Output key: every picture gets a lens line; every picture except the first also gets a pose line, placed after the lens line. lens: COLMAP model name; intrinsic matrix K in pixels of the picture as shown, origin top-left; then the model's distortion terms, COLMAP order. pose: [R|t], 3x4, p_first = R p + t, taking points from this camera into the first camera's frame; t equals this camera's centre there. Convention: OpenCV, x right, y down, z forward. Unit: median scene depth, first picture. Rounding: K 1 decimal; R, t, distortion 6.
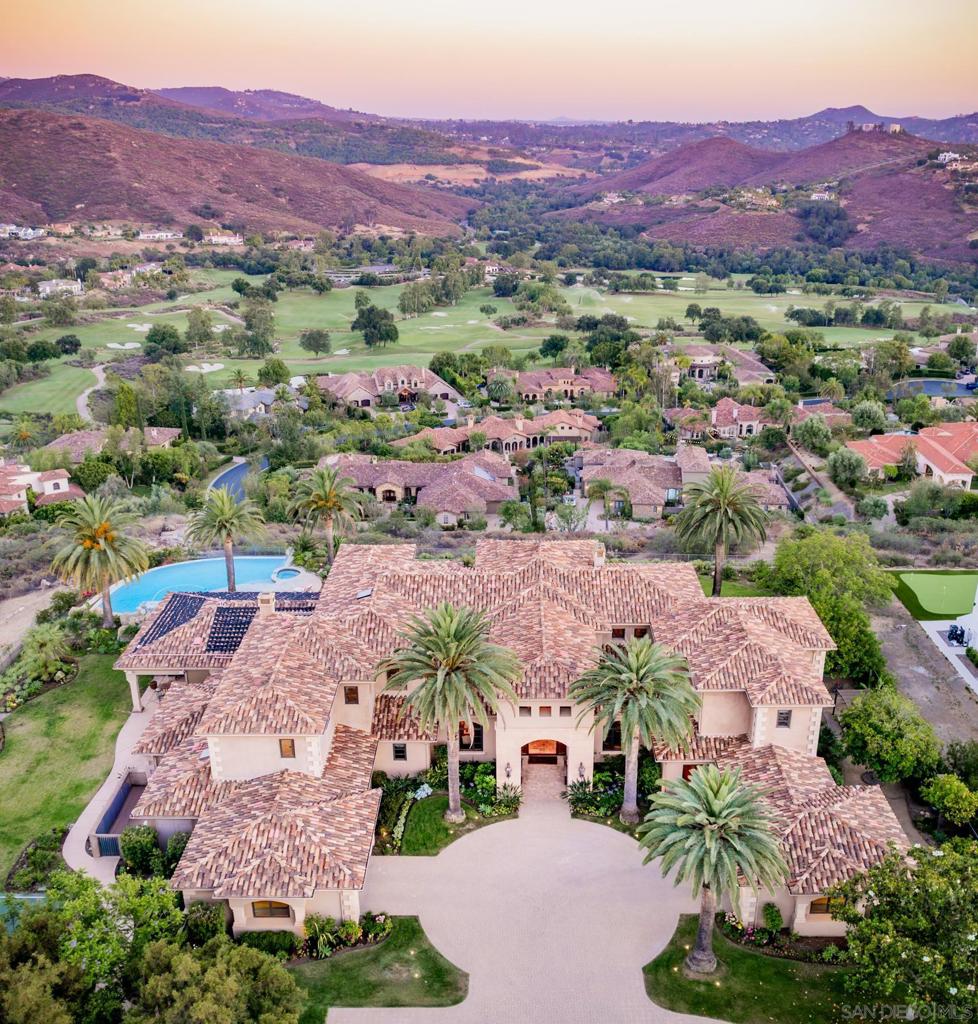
lens RADIAL K [[1053.6, 0, 535.7], [0, 1053.6, 512.9], [0, 0, 1]] dist [-0.047148, 0.030769]
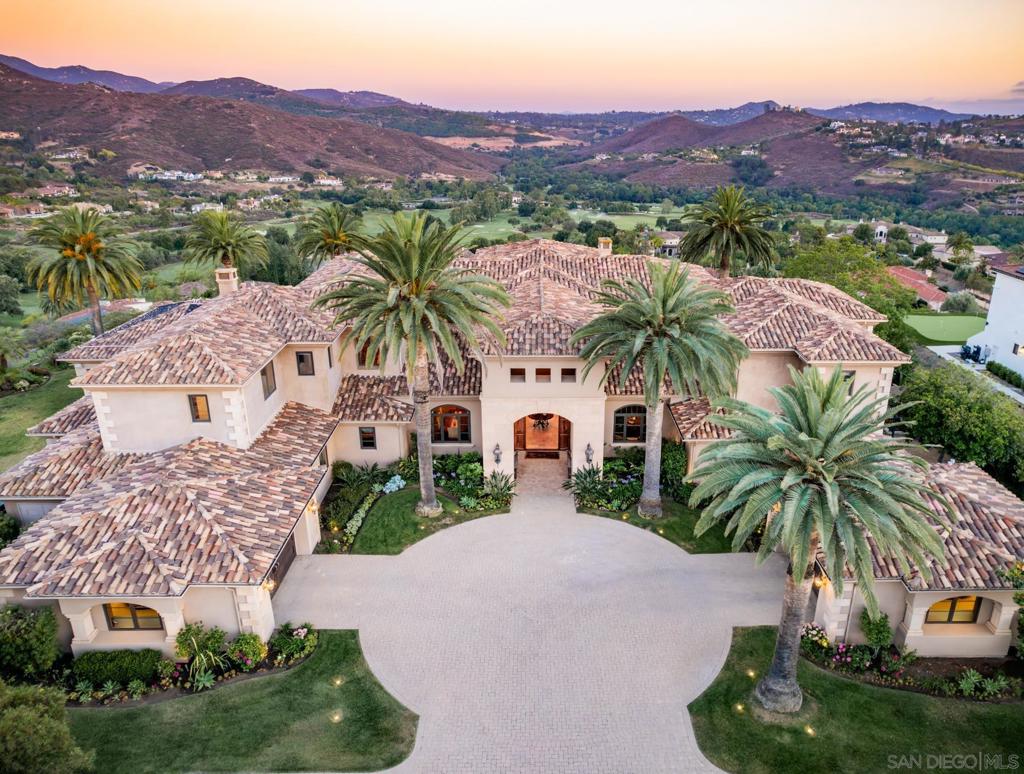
lens RADIAL K [[713.1, 0, 549.1], [0, 713.1, 367.4], [0, 0, 1]] dist [-0.062213, 0.061639]
pose [[0.999995, -0.003036, -0.001277, 0.013835], [0.002995, 0.999508, -0.031233, 0.192487], [0.001371, 0.031229, 0.999511, 0.448167]]
